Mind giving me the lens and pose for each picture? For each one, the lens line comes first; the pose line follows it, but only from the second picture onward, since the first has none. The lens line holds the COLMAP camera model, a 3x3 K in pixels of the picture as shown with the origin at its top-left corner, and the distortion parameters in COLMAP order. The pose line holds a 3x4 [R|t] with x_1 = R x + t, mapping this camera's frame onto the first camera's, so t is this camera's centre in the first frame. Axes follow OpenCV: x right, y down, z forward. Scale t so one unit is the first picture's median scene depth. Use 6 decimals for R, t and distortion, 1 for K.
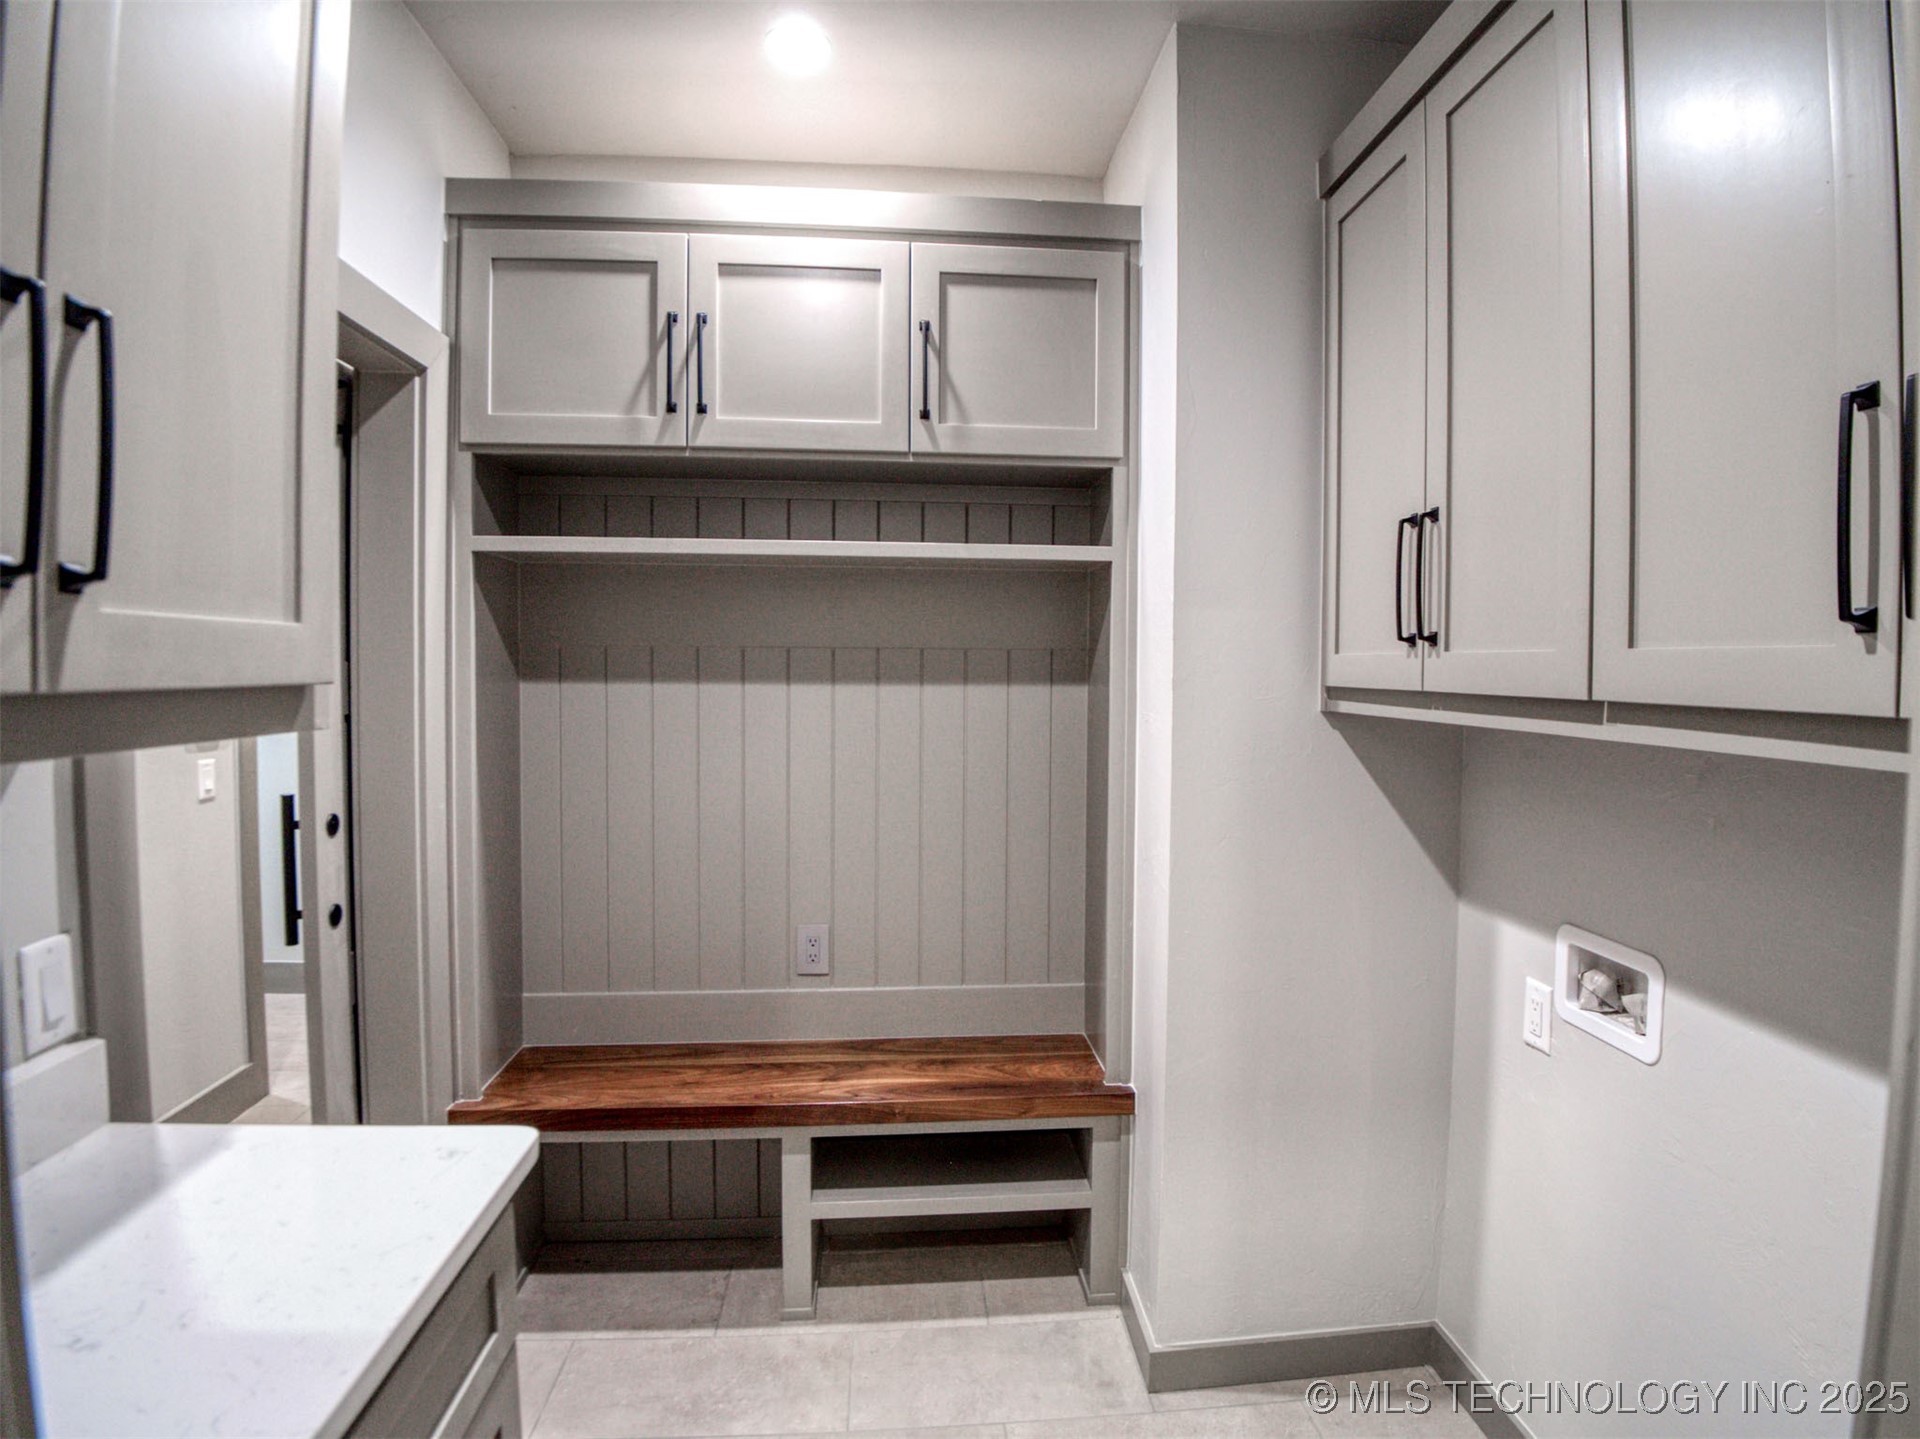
lens RADIAL K [[1016.9, 0, 961.8], [0, 1016.9, 708.1], [0, 0, 1]] dist [-0.058397, -0.001123]
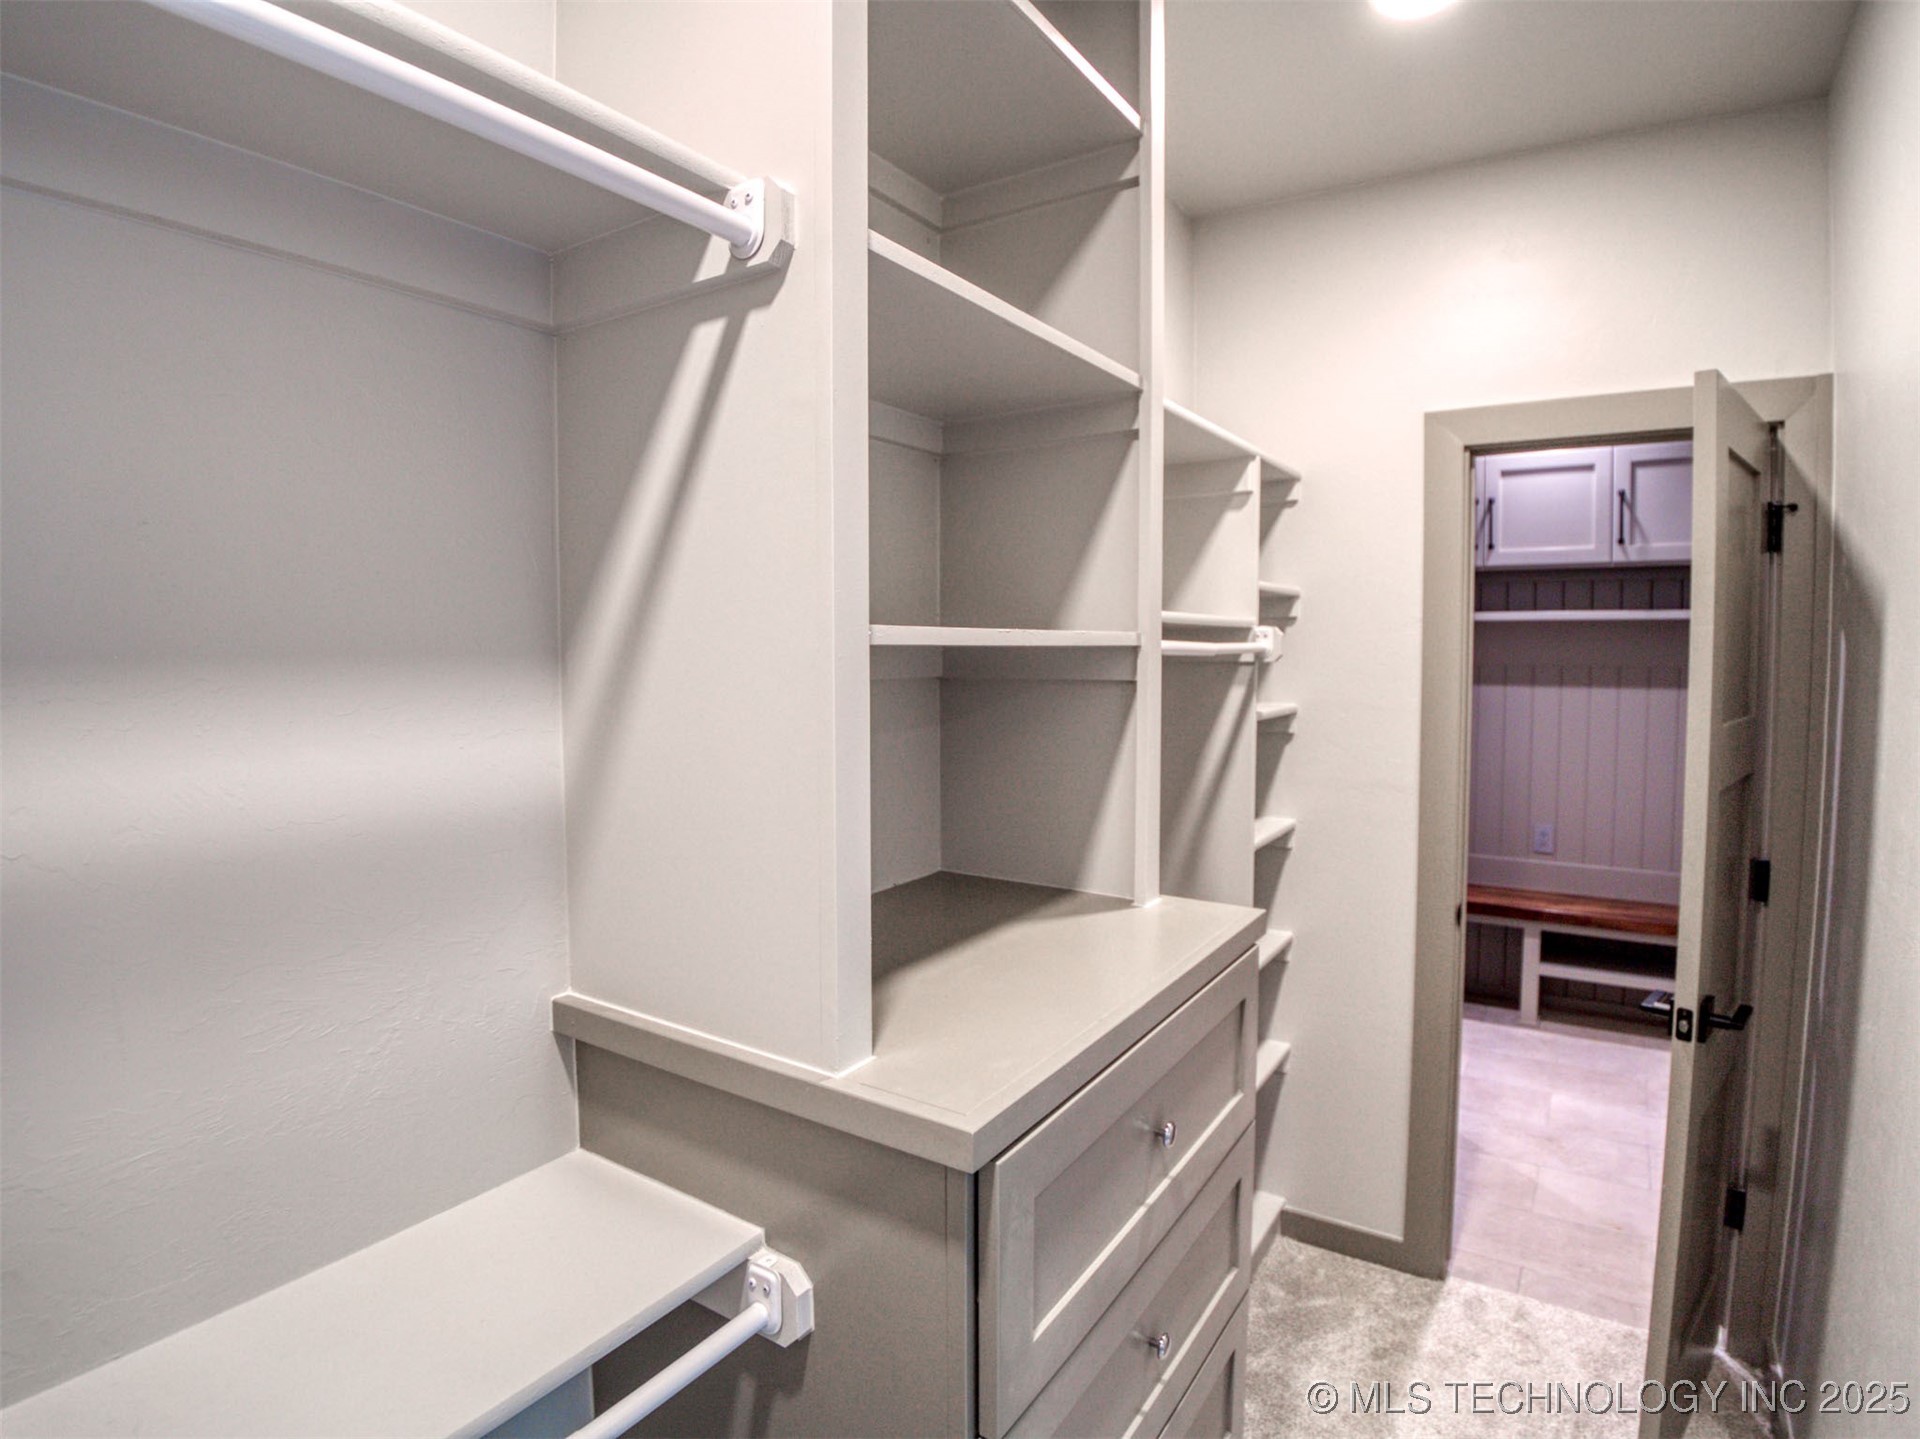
lens RADIAL K [[1016.9, 0, 968.4], [0, 1016.9, 707.0], [0, 0, 1]] dist [-0.058397, -0.001123]
pose [[0.803424, 0.022347, -0.594988, 0.086159], [-0.018176, 0.999750, 0.013007, 0.007902], [0.595130, 0.000364, 0.803629, -1.138418]]
